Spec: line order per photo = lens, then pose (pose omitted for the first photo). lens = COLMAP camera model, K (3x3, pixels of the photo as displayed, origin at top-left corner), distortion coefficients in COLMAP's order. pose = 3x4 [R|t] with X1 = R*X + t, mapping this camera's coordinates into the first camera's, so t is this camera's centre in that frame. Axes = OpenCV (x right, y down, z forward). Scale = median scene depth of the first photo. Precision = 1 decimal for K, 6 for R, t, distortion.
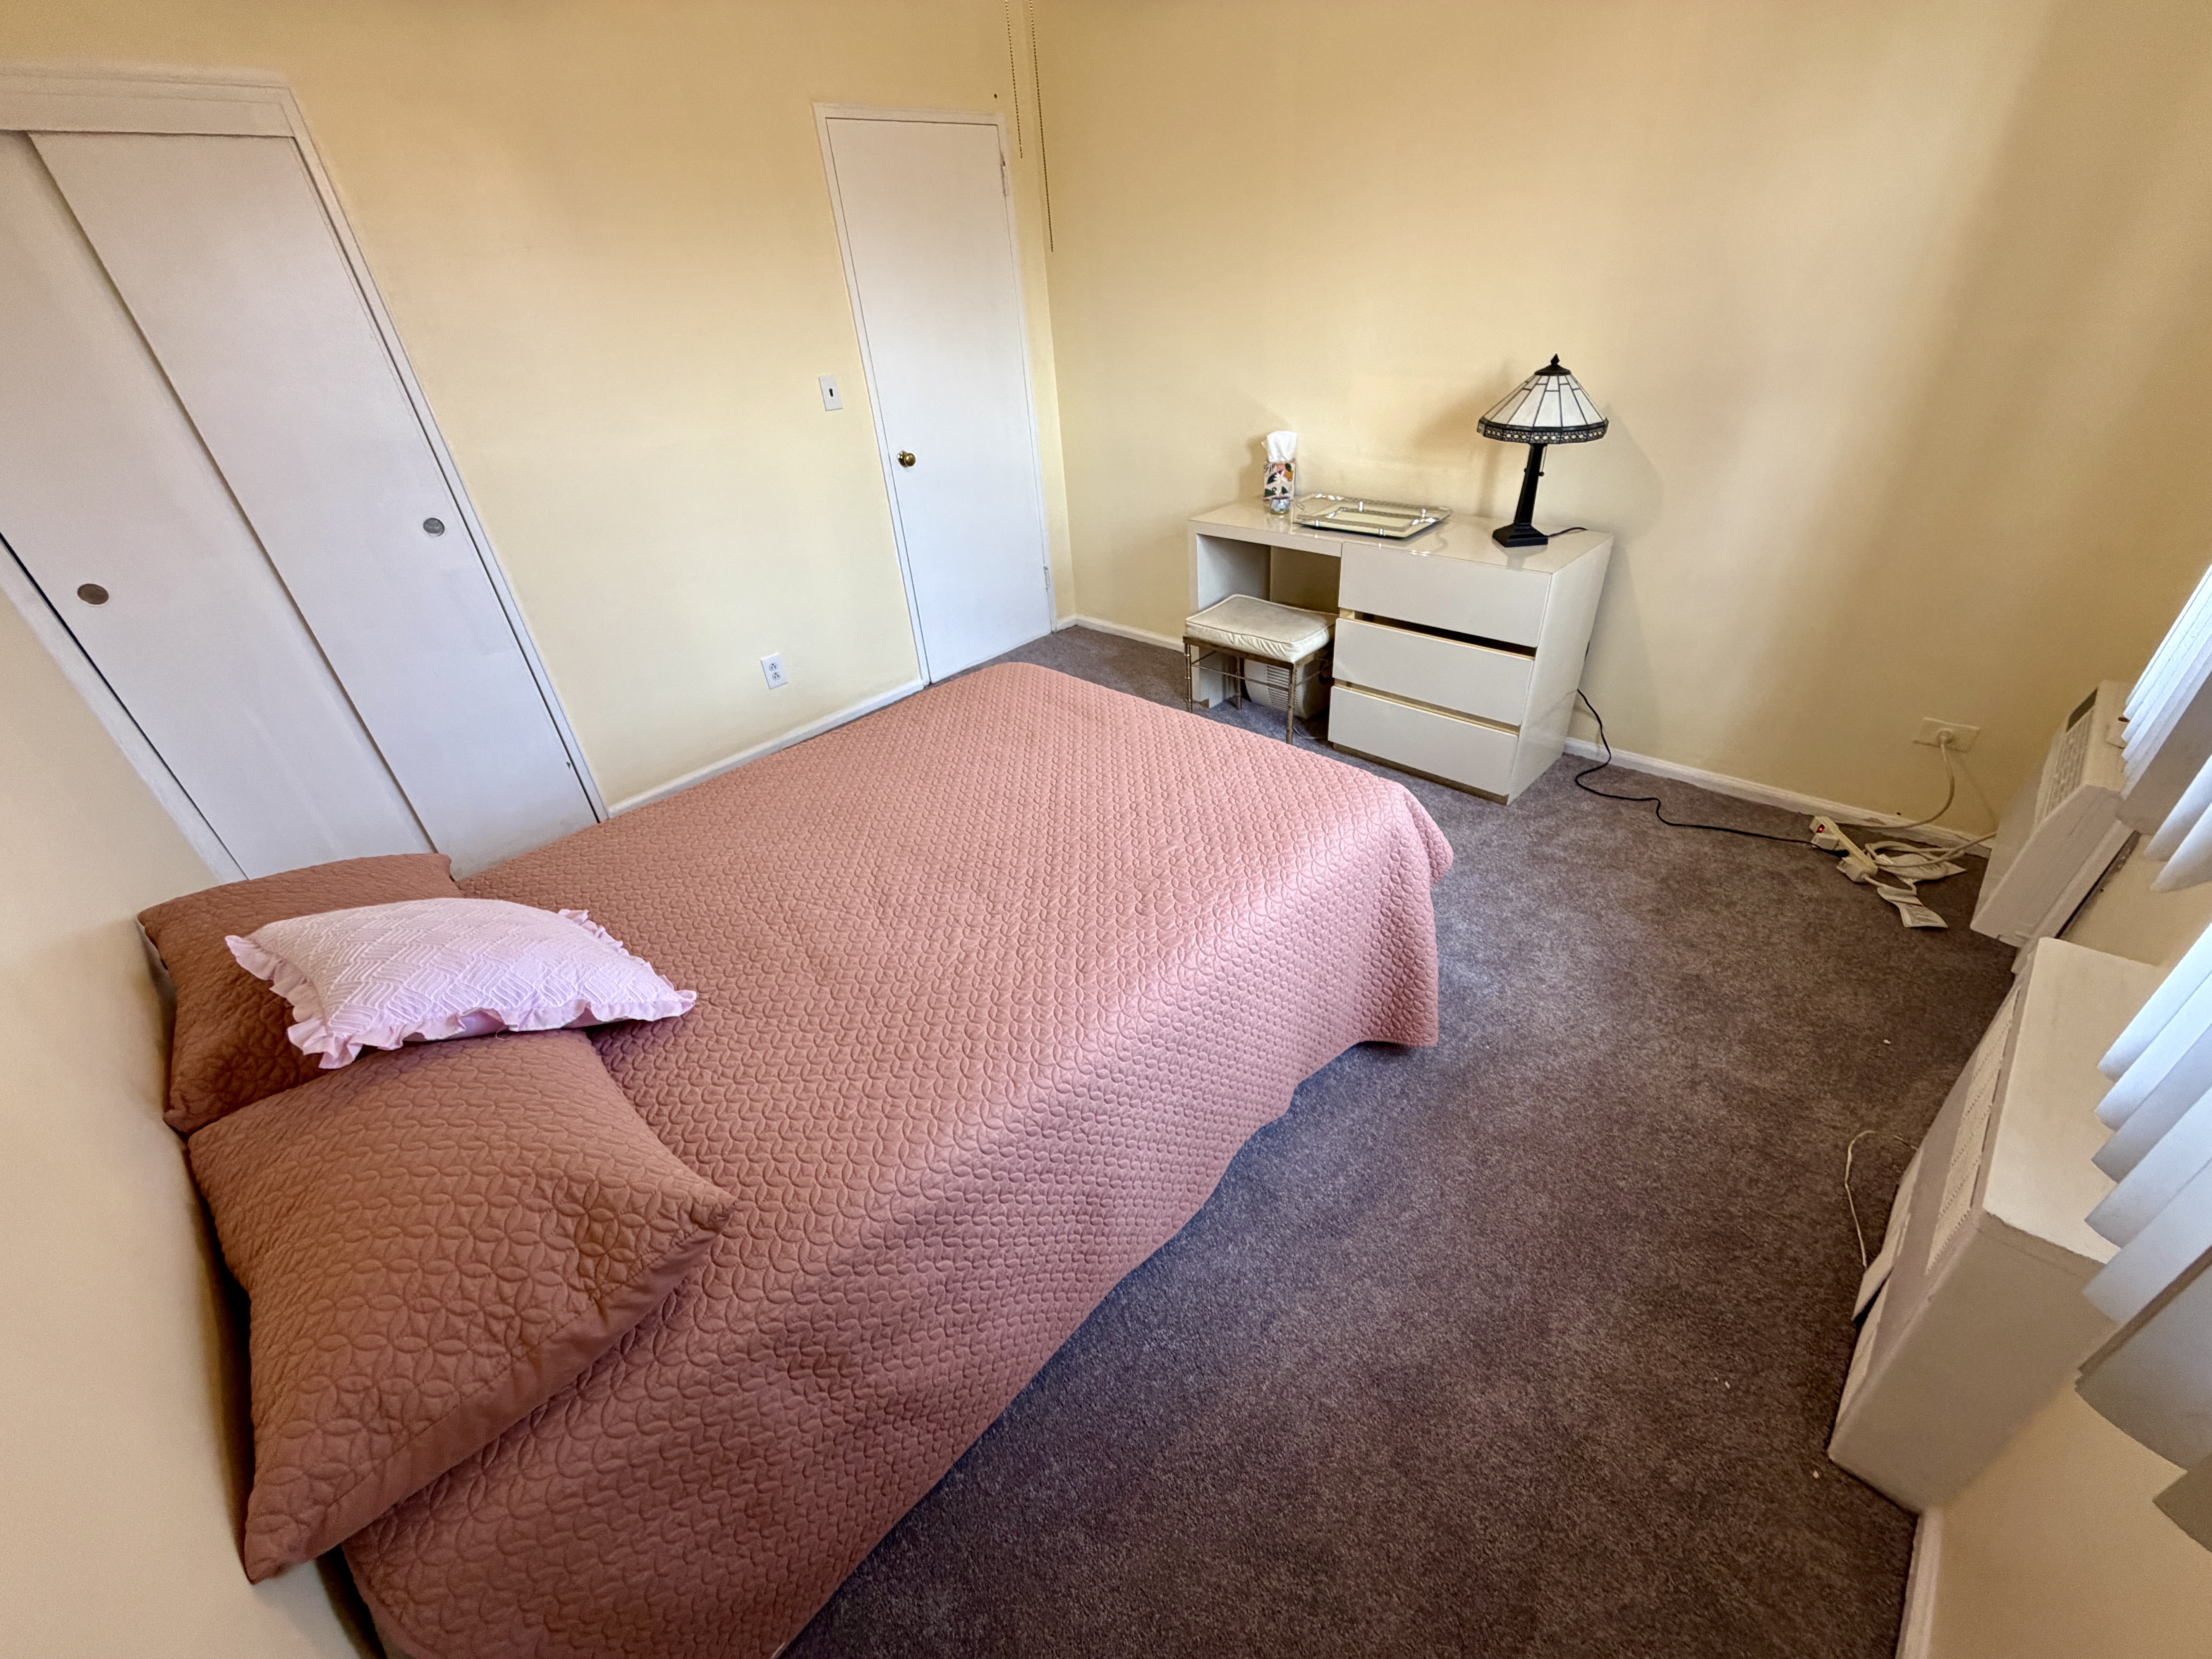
lens RADIAL K [[886.7, 0, 1109.2], [0, 886.7, 840.6], [0, 0, 1]] dist [-0.001064, 0.000378]
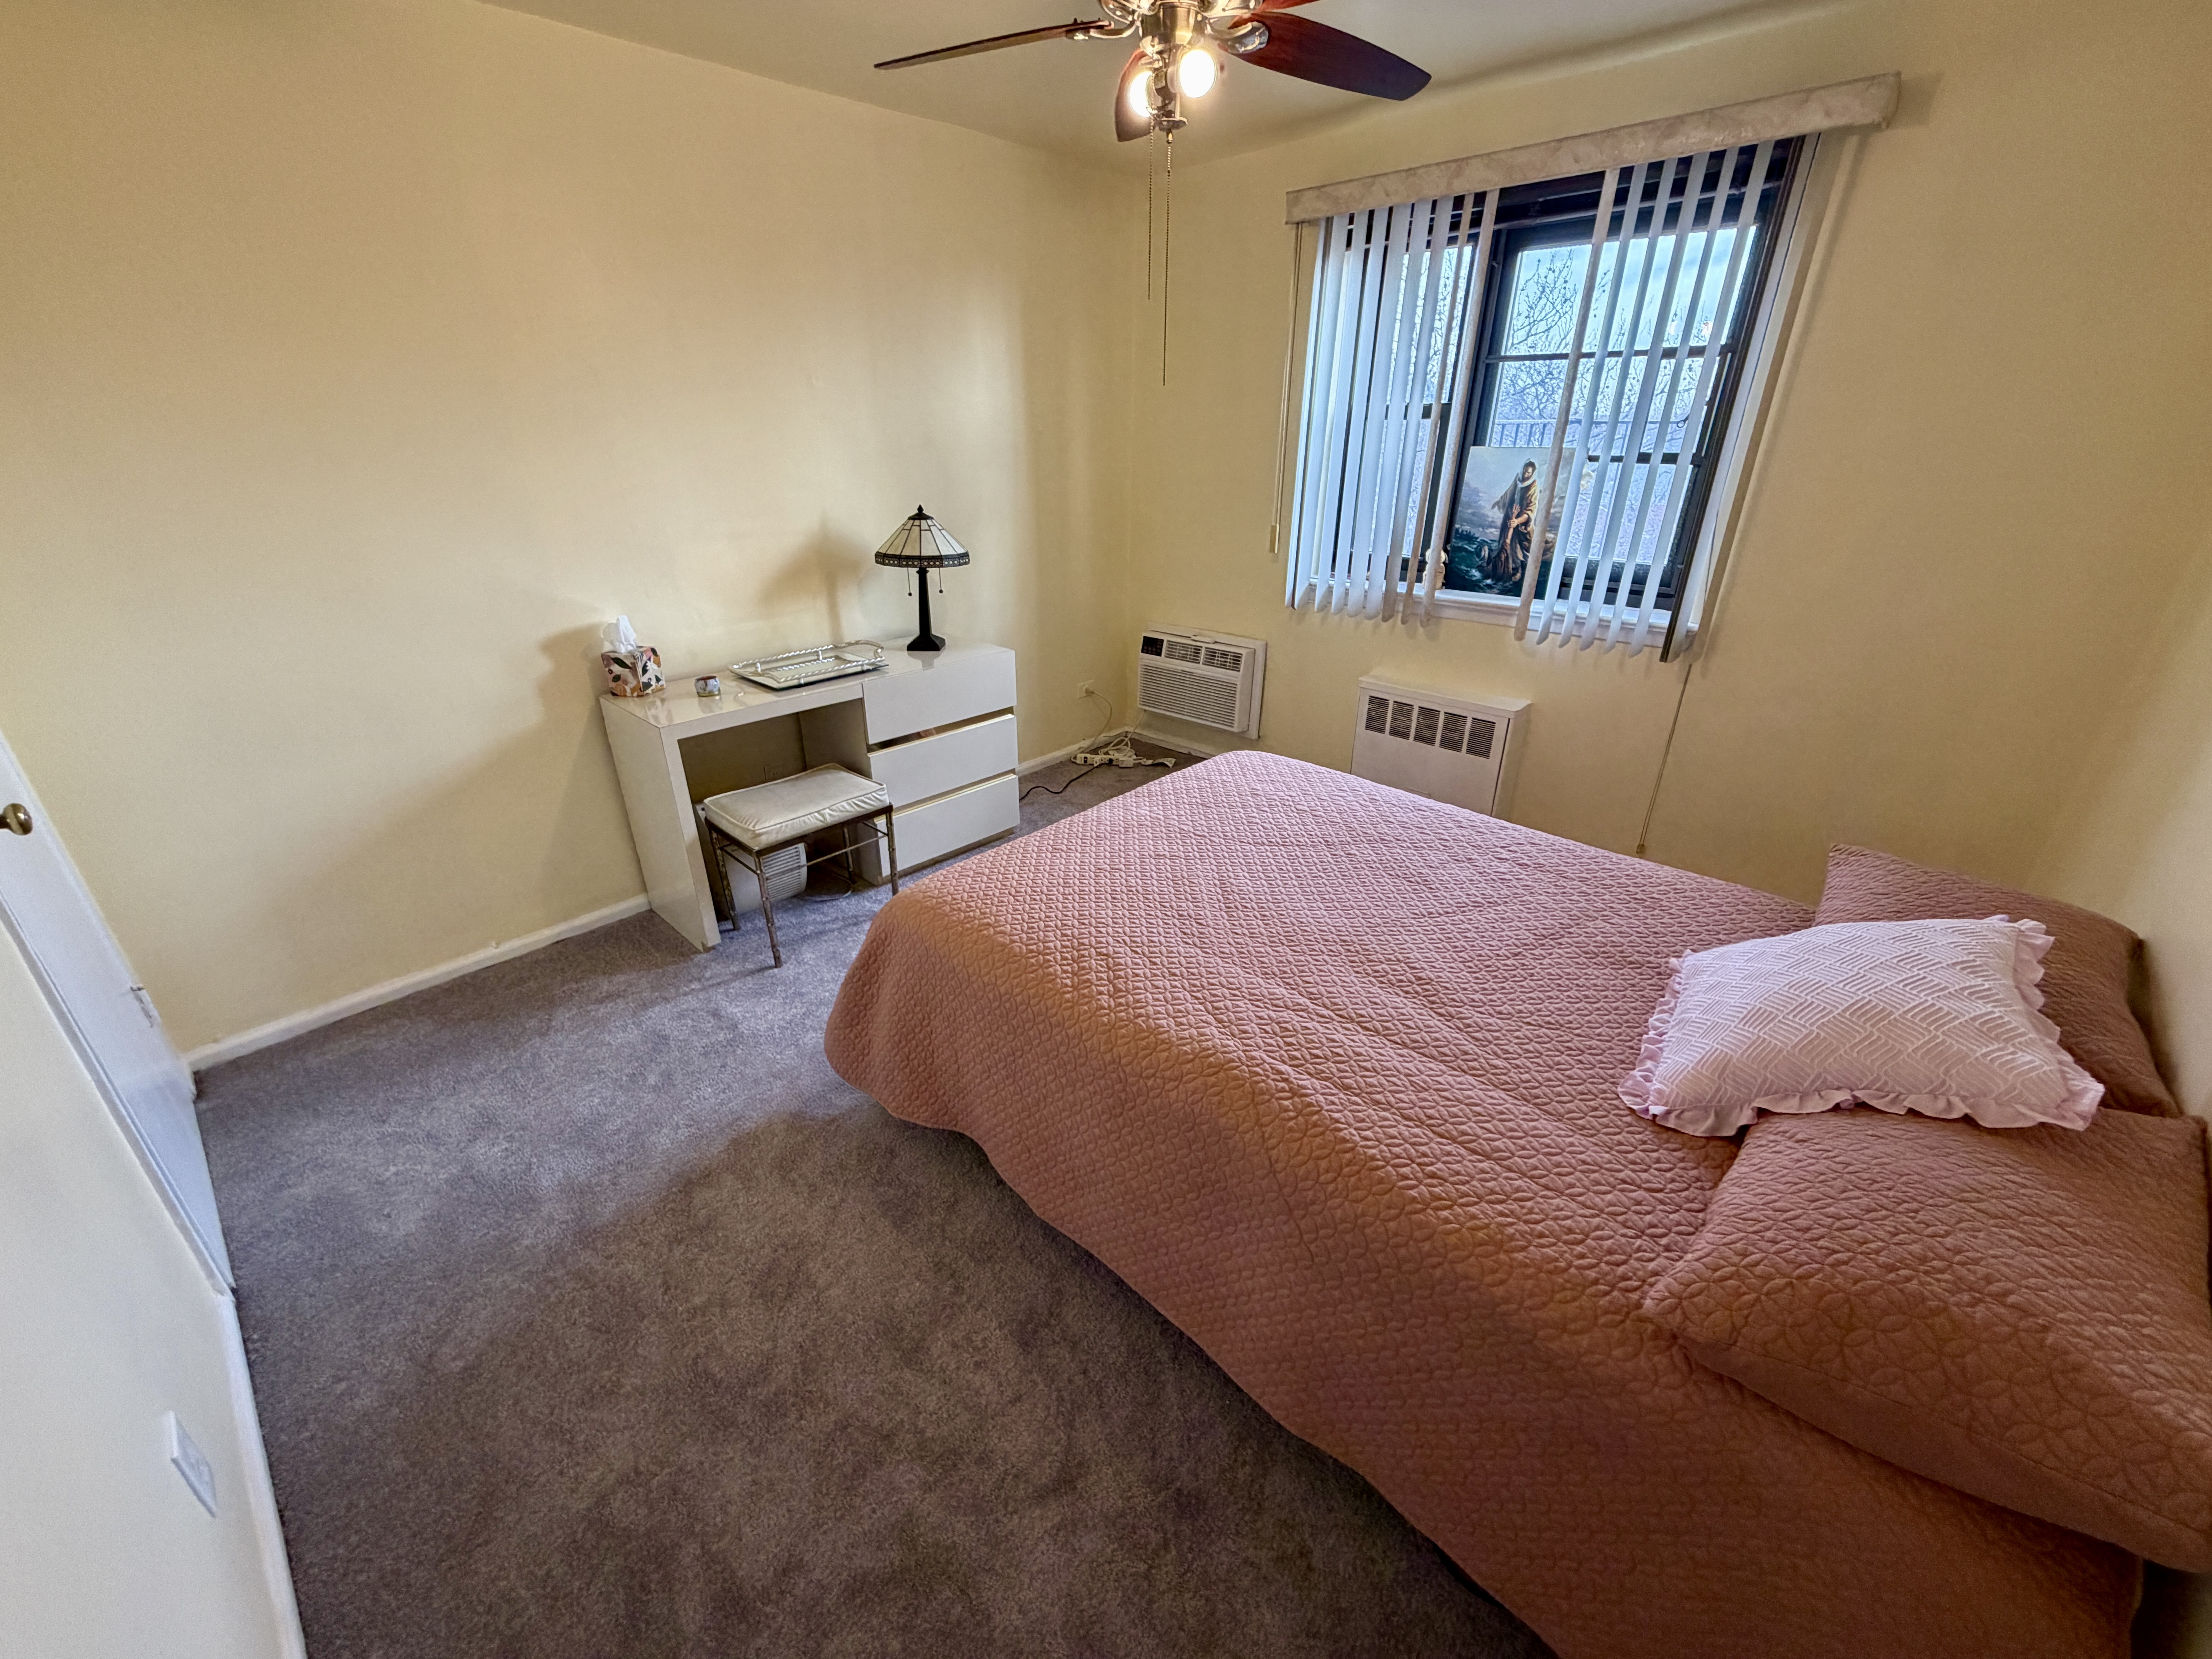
lens RADIAL K [[886.7, 0, 1109.3], [0, 886.7, 833.0], [0, 0, 1]] dist [-0.001064, 0.000378]
pose [[-0.006260, -0.351636, 0.936116, -0.766851], [0.550104, 0.780545, 0.296877, -0.354207], [-0.835073, 0.516819, 0.188550, 0.674114]]
